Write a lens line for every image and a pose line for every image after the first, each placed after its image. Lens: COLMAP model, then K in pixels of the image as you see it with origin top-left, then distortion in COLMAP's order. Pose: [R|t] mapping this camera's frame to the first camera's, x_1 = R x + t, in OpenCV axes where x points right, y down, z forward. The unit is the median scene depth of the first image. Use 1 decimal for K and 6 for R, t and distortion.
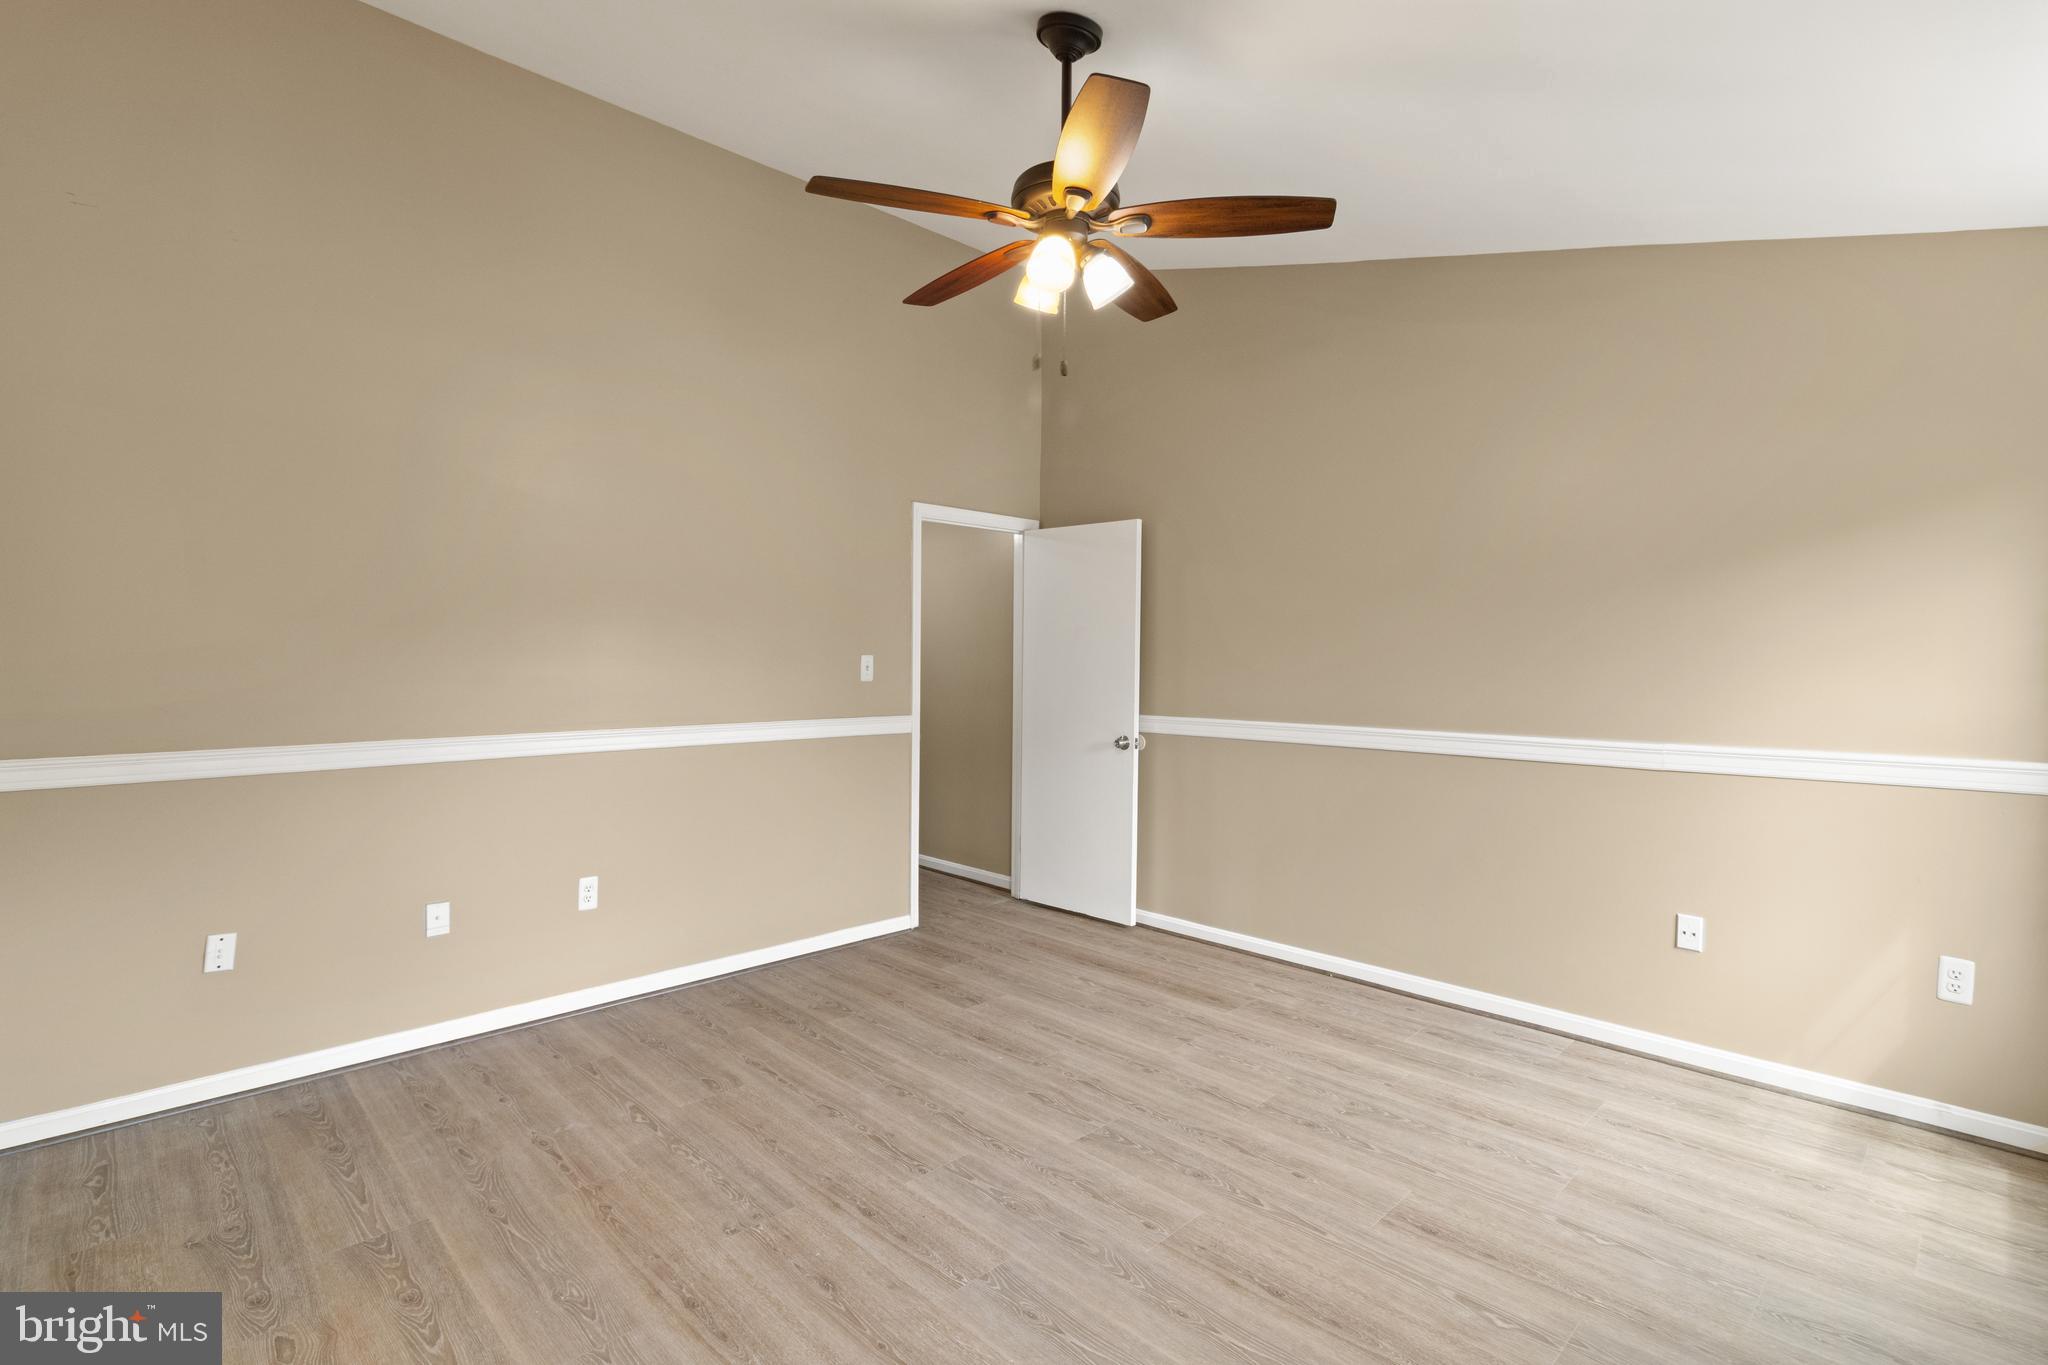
lens RADIAL K [[945.7, 0, 1016.2], [0, 945.7, 653.6], [0, 0, 1]] dist [0.000824, 0.000190]
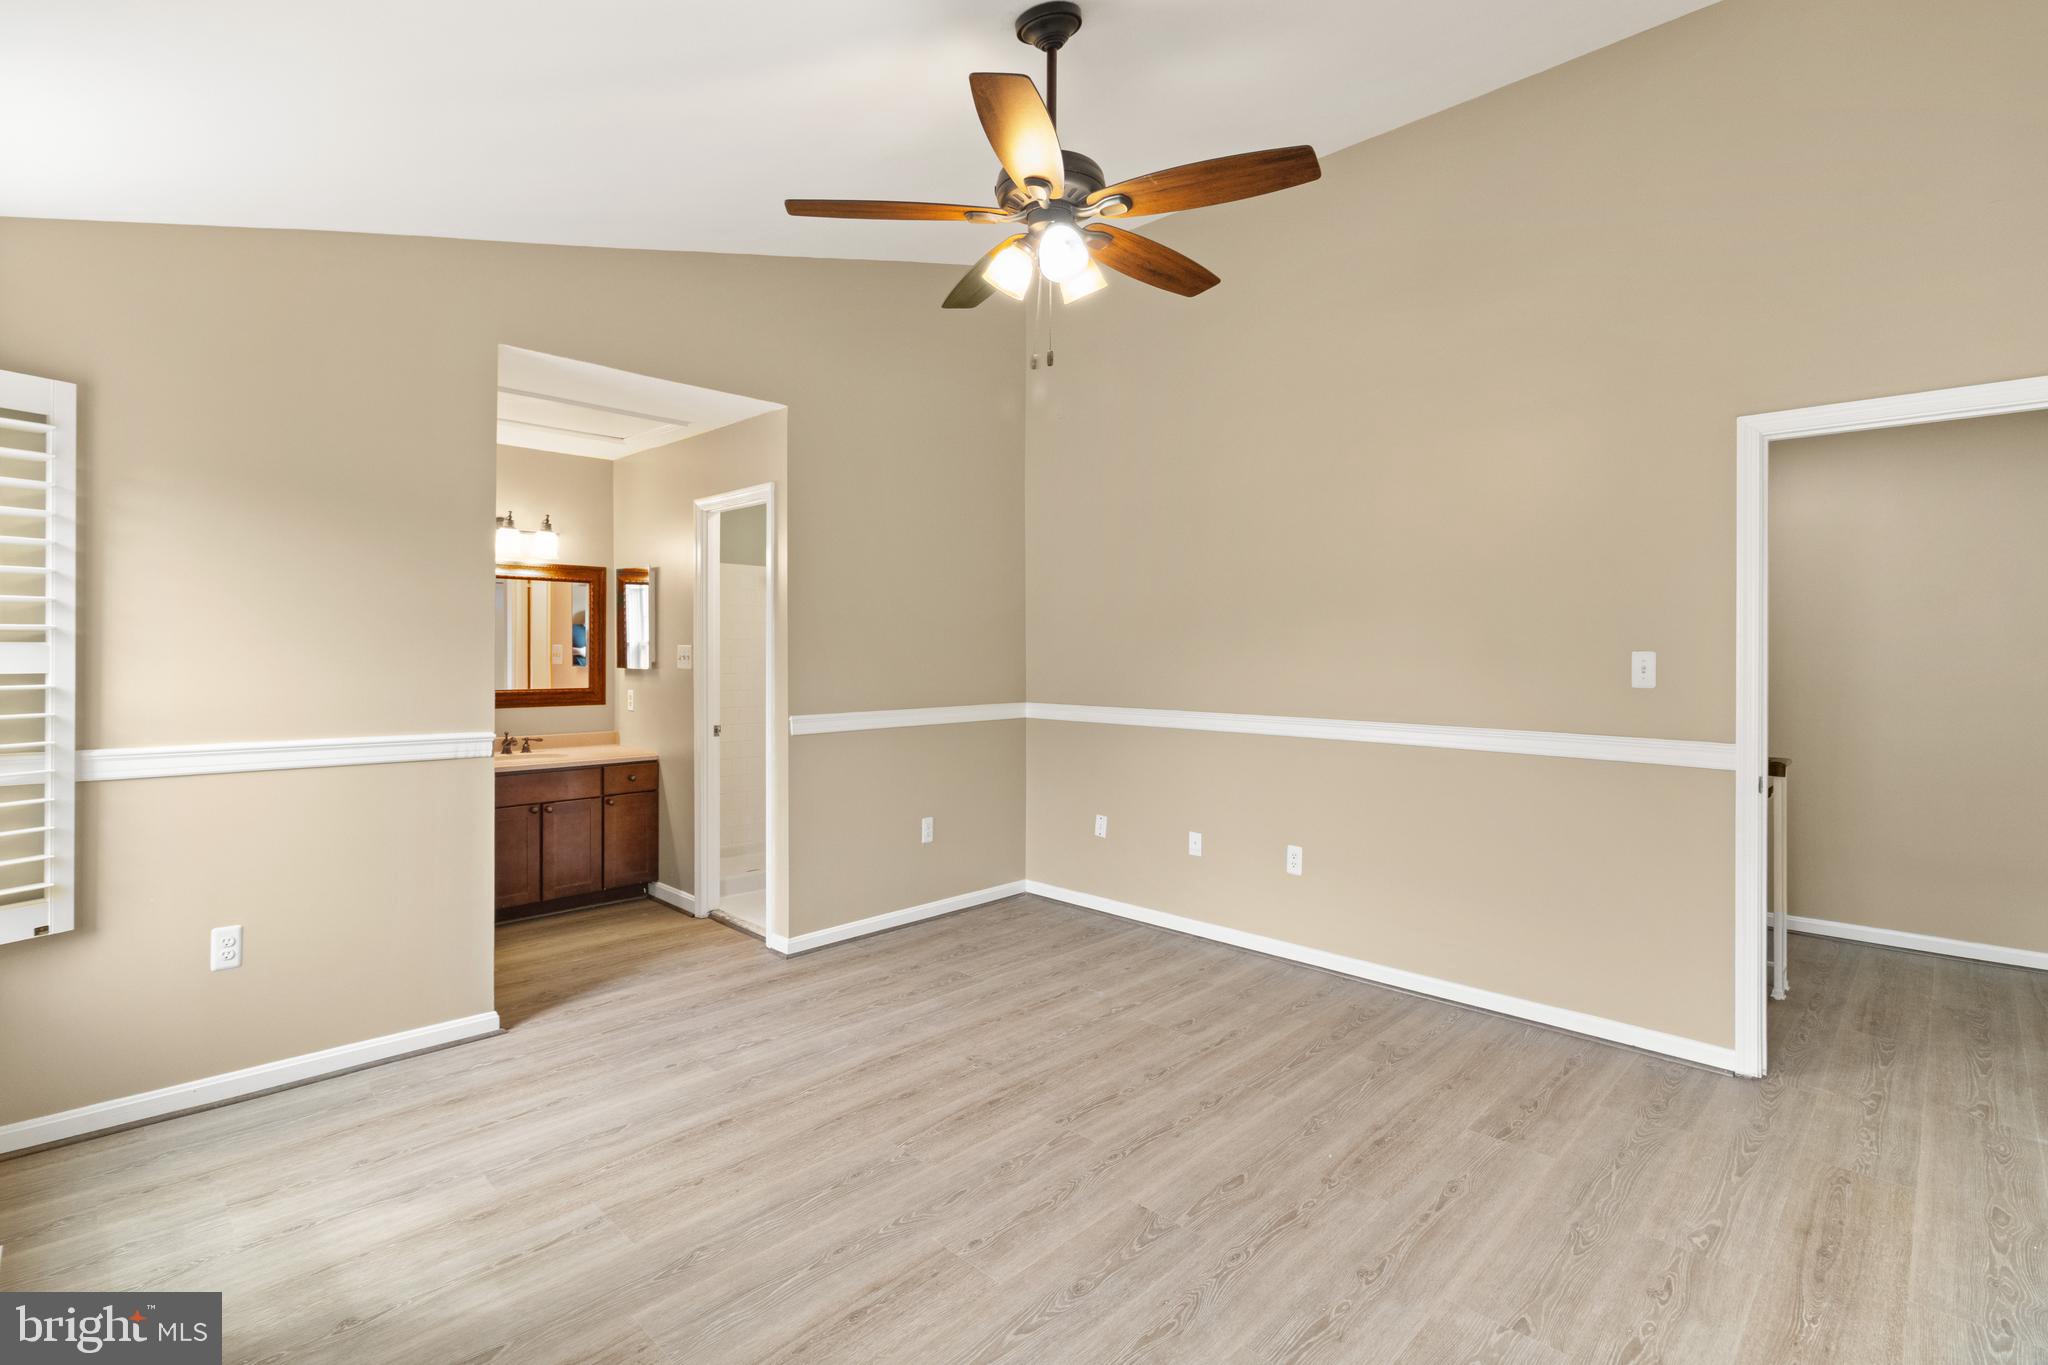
lens RADIAL K [[945.7, 0, 1016.2], [0, 945.7, 653.6], [0, 0, 1]] dist [0.000824, 0.000190]
pose [[0.025591, 0.000072, -0.999672, 0.824815], [0.003122, 0.999995, 0.000152, -0.001270], [0.999668, -0.003125, 0.025591, 0.754706]]
